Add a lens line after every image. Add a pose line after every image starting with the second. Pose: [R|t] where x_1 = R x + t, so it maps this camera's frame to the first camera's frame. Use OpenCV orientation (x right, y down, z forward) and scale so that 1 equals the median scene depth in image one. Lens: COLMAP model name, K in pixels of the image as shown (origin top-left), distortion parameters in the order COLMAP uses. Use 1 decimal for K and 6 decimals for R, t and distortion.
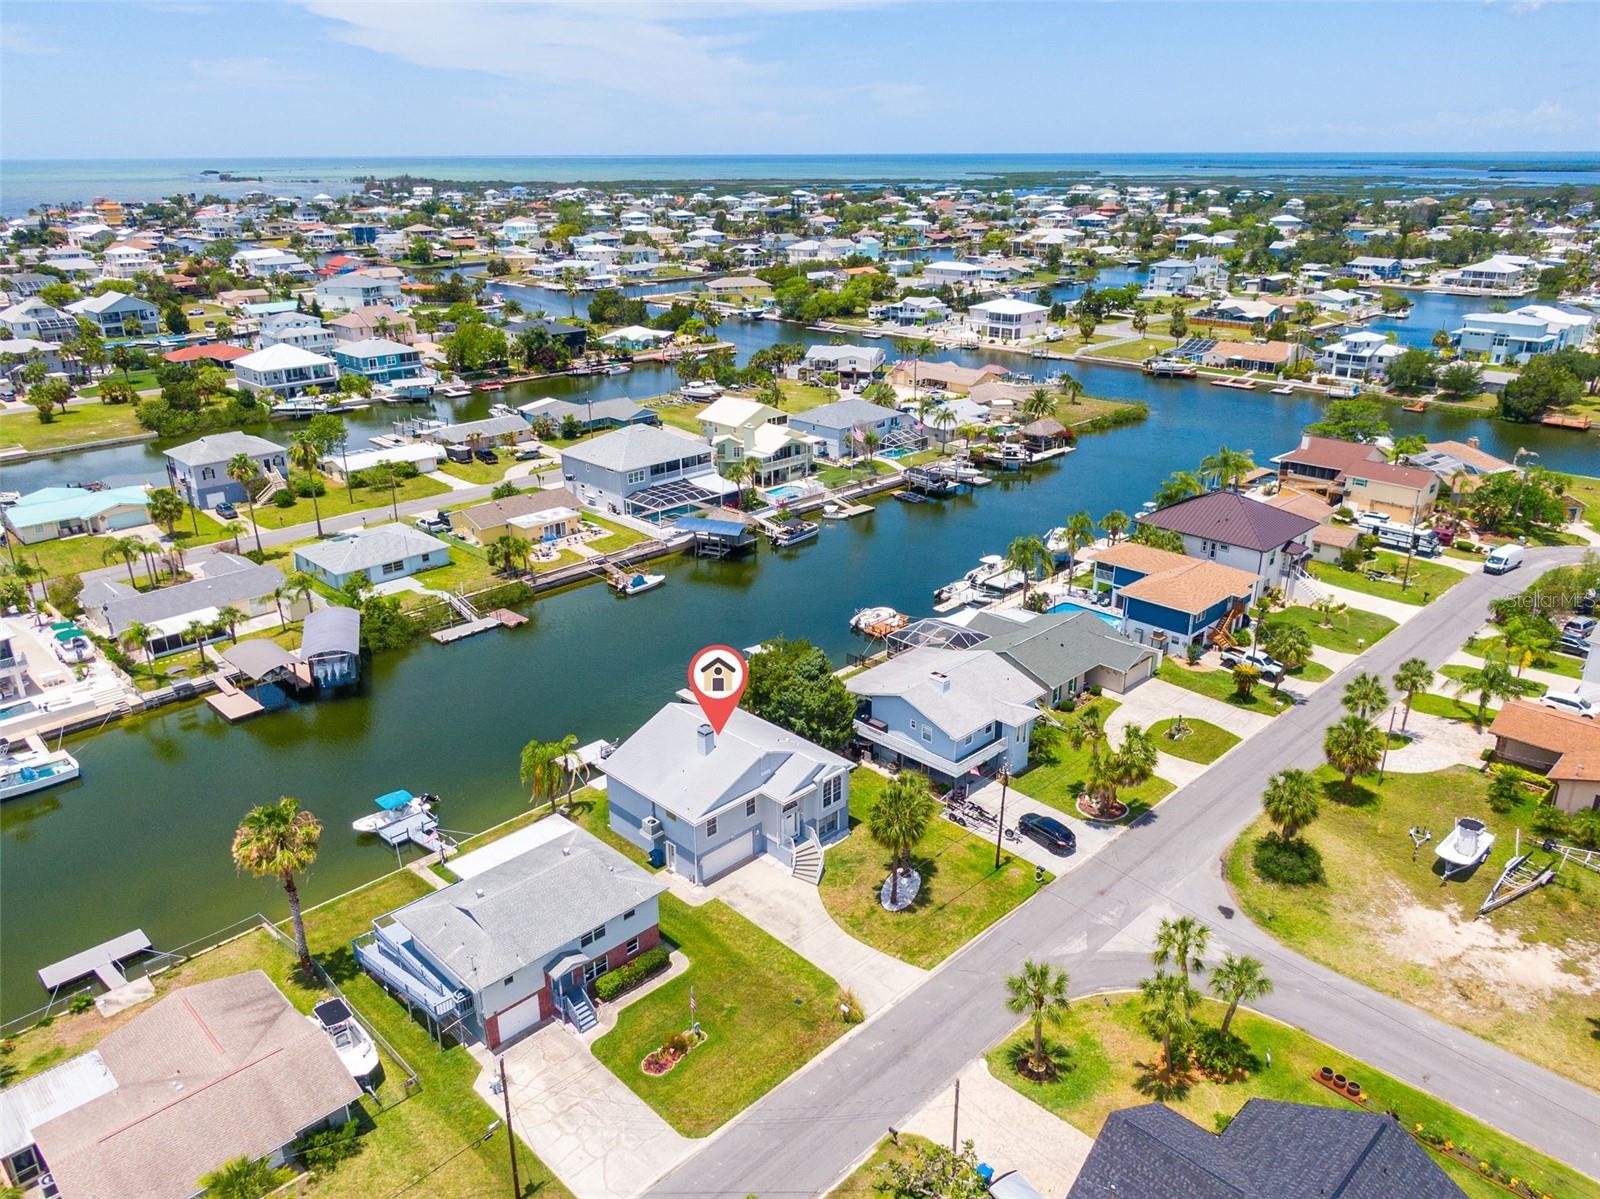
lens RADIAL K [[1145.5, 0, 799.3], [0, 1145.5, 600.5], [0, 0, 1]] dist [0.032191, -0.055608]
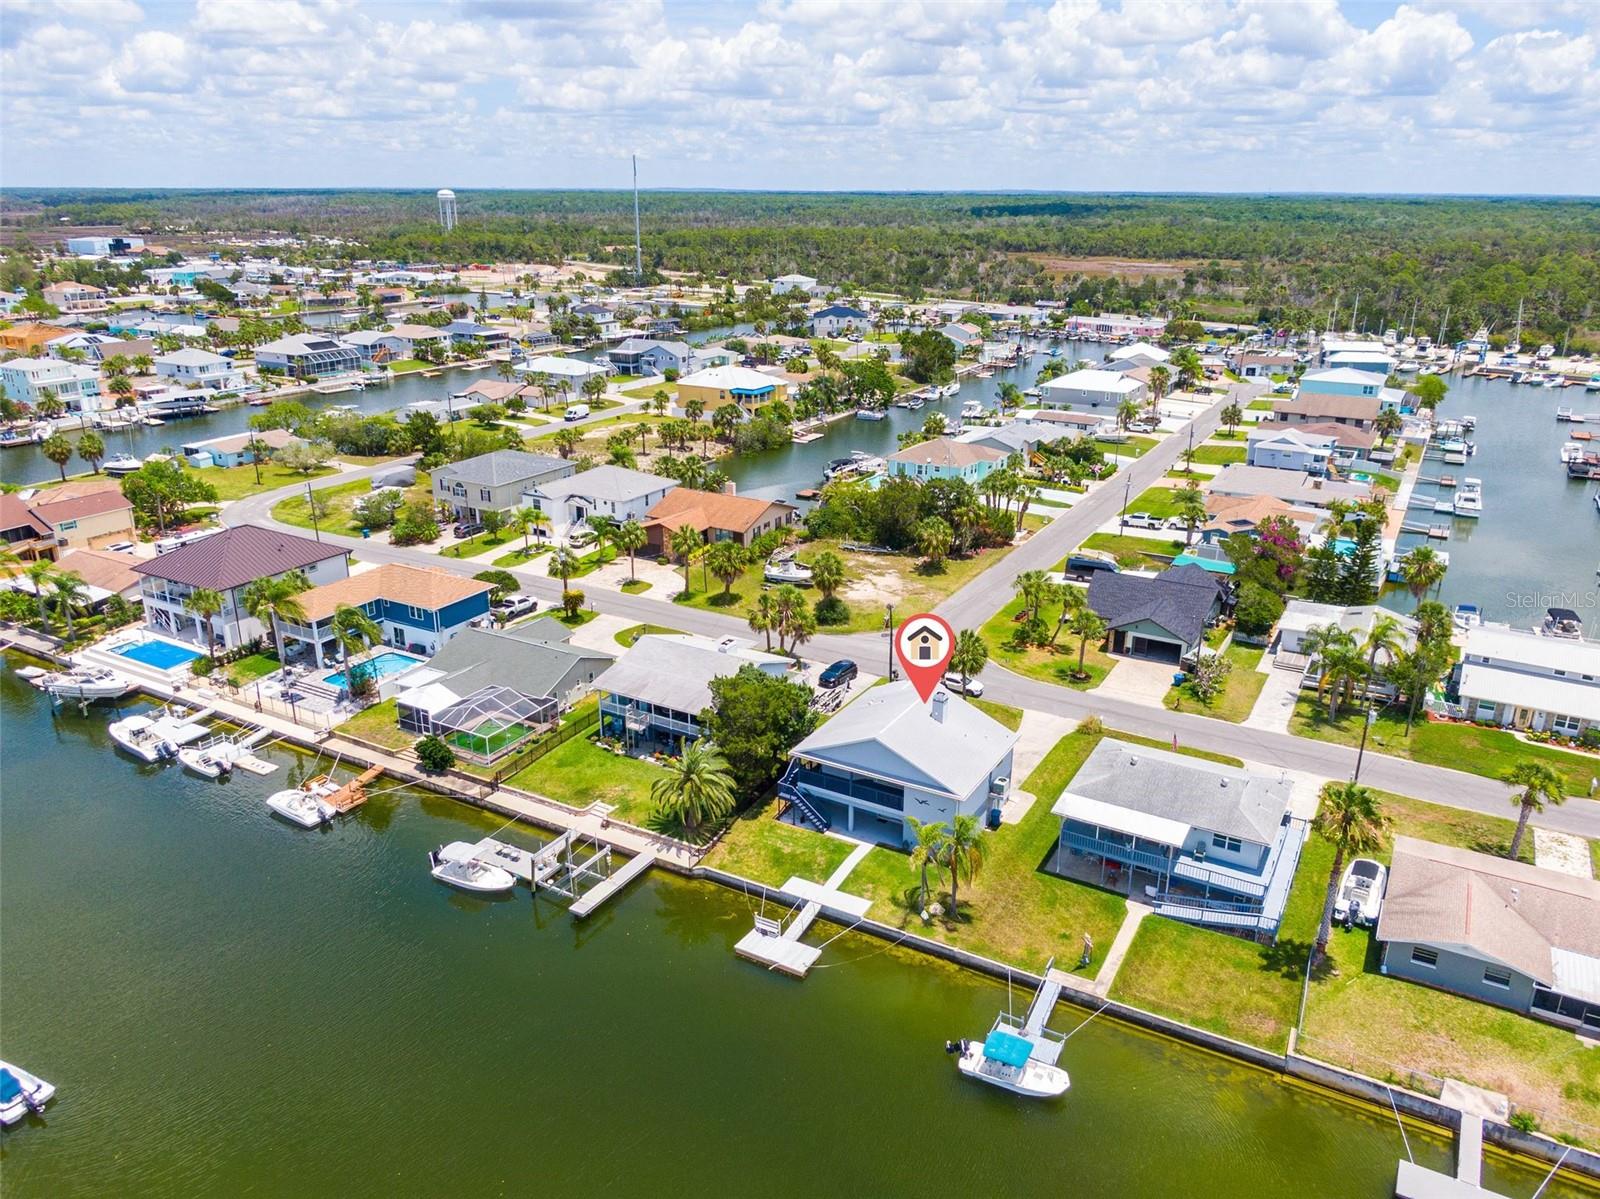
lens RADIAL K [[1145.5, 0, 792.5], [0, 1145.5, 597.1], [0, 0, 1]] dist [0.032191, -0.055608]
pose [[-0.253426, -0.320351, 0.912771, -0.554392], [0.349968, 0.849298, 0.395241, -0.240728], [-0.901830, 0.419605, -0.103121, 0.689655]]
